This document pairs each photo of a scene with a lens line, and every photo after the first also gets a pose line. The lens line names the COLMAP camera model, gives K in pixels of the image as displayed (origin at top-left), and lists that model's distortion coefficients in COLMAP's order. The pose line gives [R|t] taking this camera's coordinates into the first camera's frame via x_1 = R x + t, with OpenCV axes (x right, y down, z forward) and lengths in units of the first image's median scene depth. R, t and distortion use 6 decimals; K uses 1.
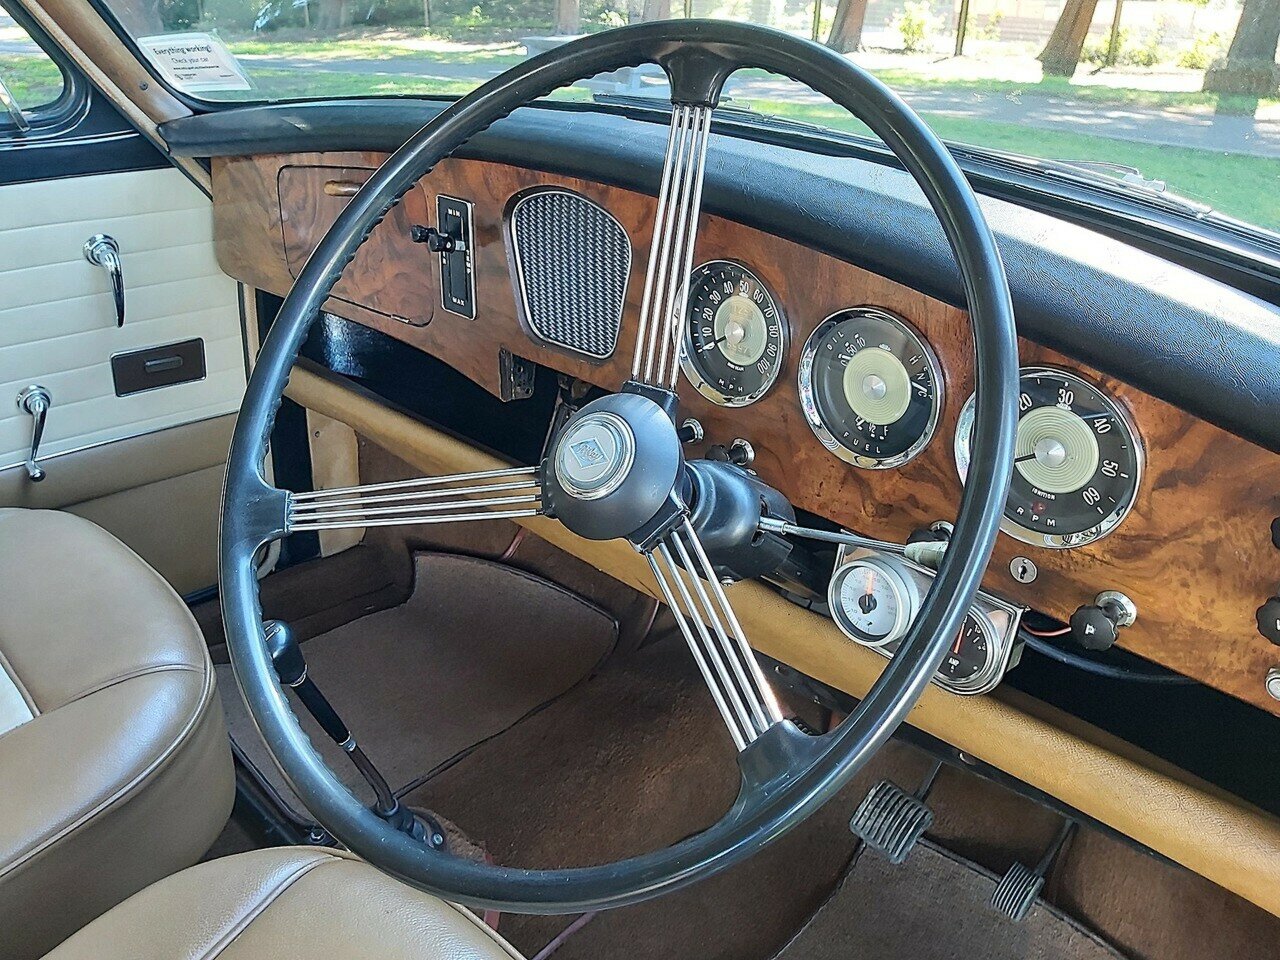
lens RADIAL K [[1031.0, 0, 616.9], [0, 1031.0, 483.6], [0, 0, 1]] dist [0.109433, -0.205263]
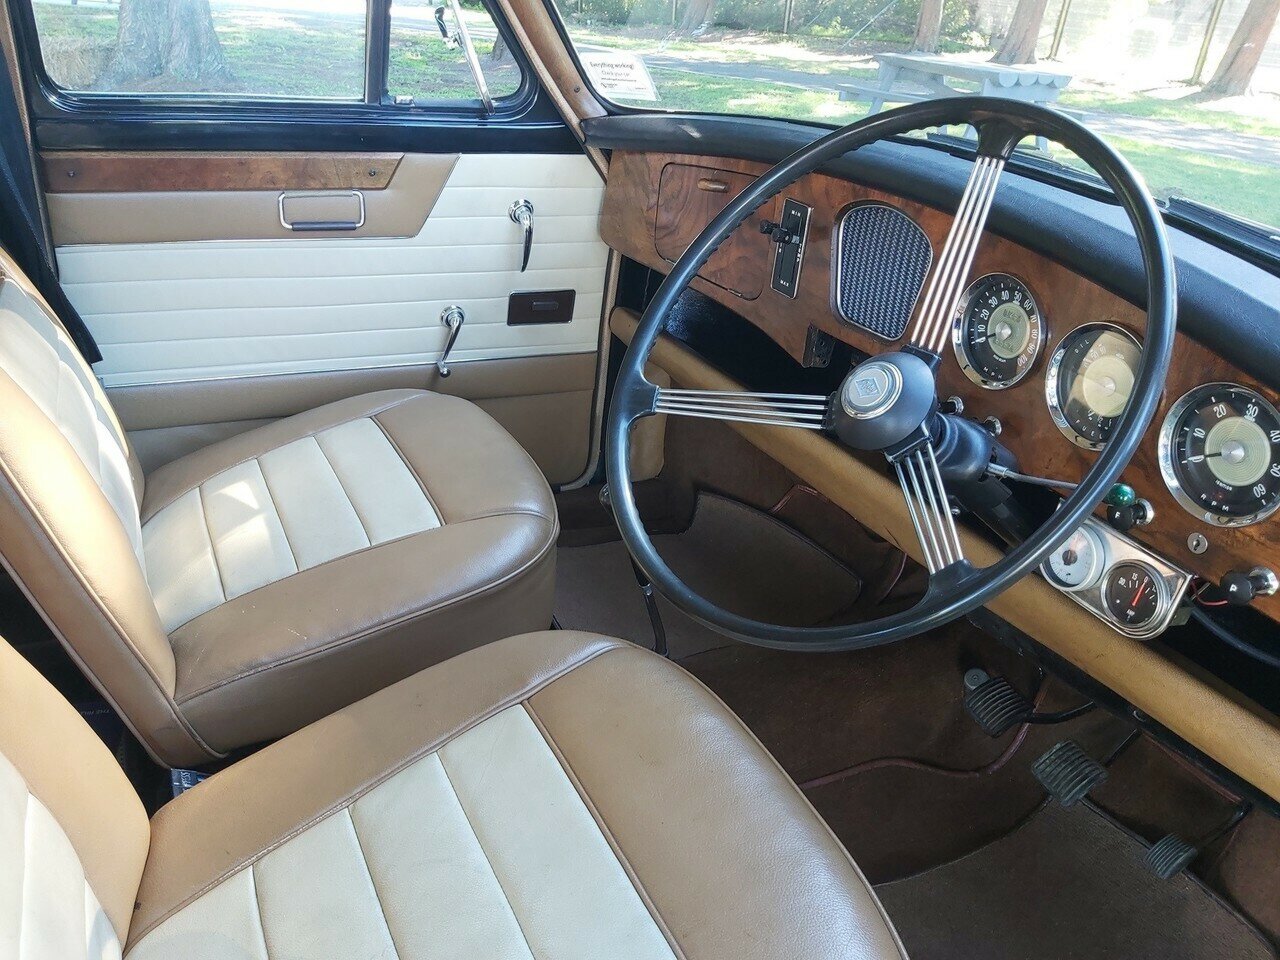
lens RADIAL K [[1031.0, 0, 616.9], [0, 1031.0, 483.6], [0, 0, 1]] dist [0.109433, -0.205263]
pose [[0.949709, 0.186376, -0.251629, 0.021080], [-0.187523, 0.982064, 0.019635, 0.099776], [0.250775, 0.028539, 0.967625, -0.343764]]
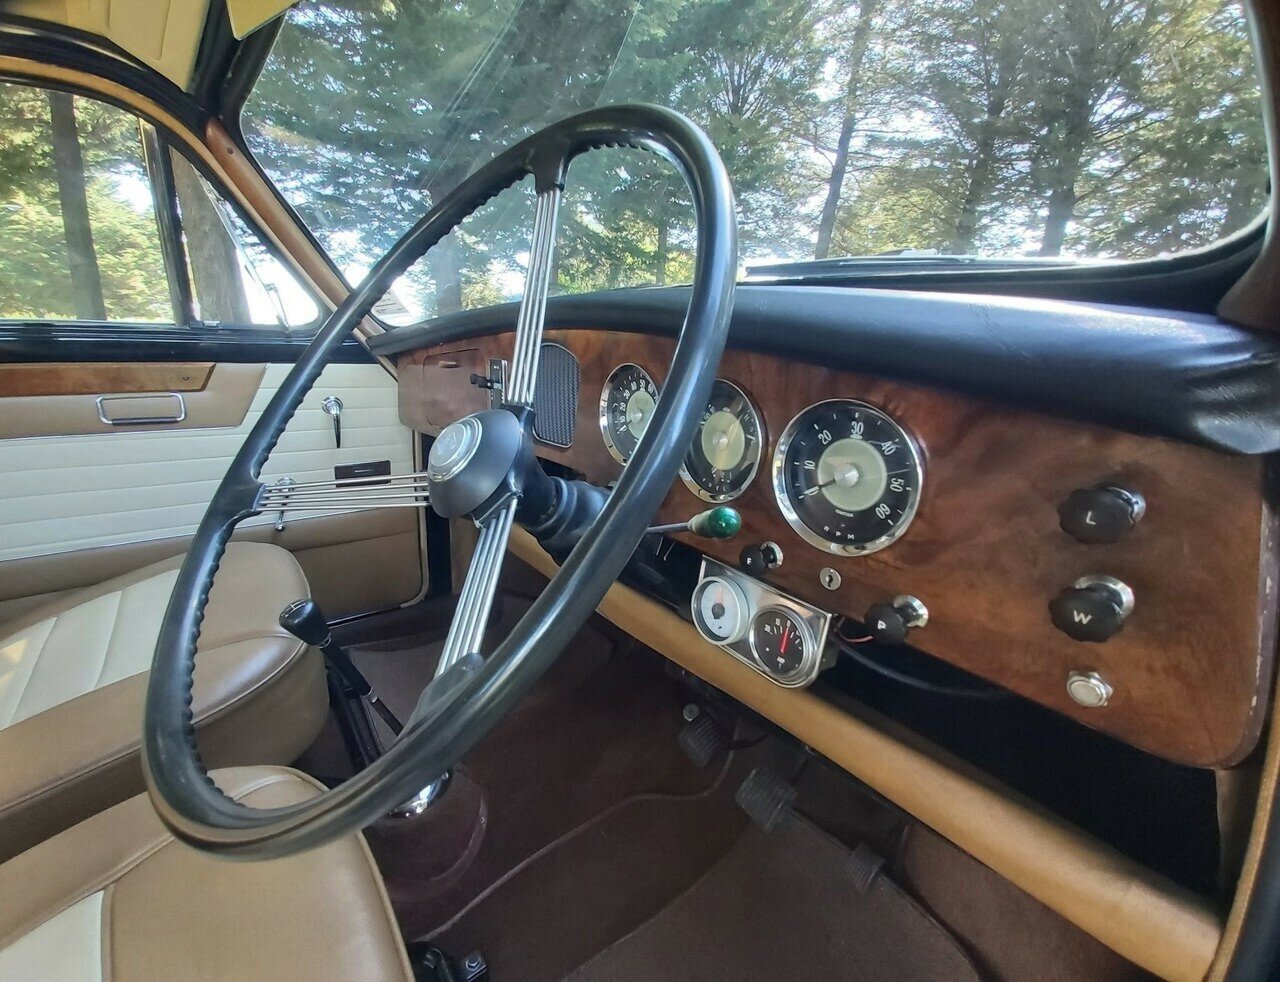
lens RADIAL K [[518.0, 0, 625.7], [0, 518.0, 491.0], [0, 0, 1]] dist [0.010334, -0.000144]
pose [[0.992449, 0.038964, -0.116308, 0.186494], [-0.060390, 0.980536, -0.186821, 0.091670], [0.106765, 0.192434, 0.975485, 0.316138]]
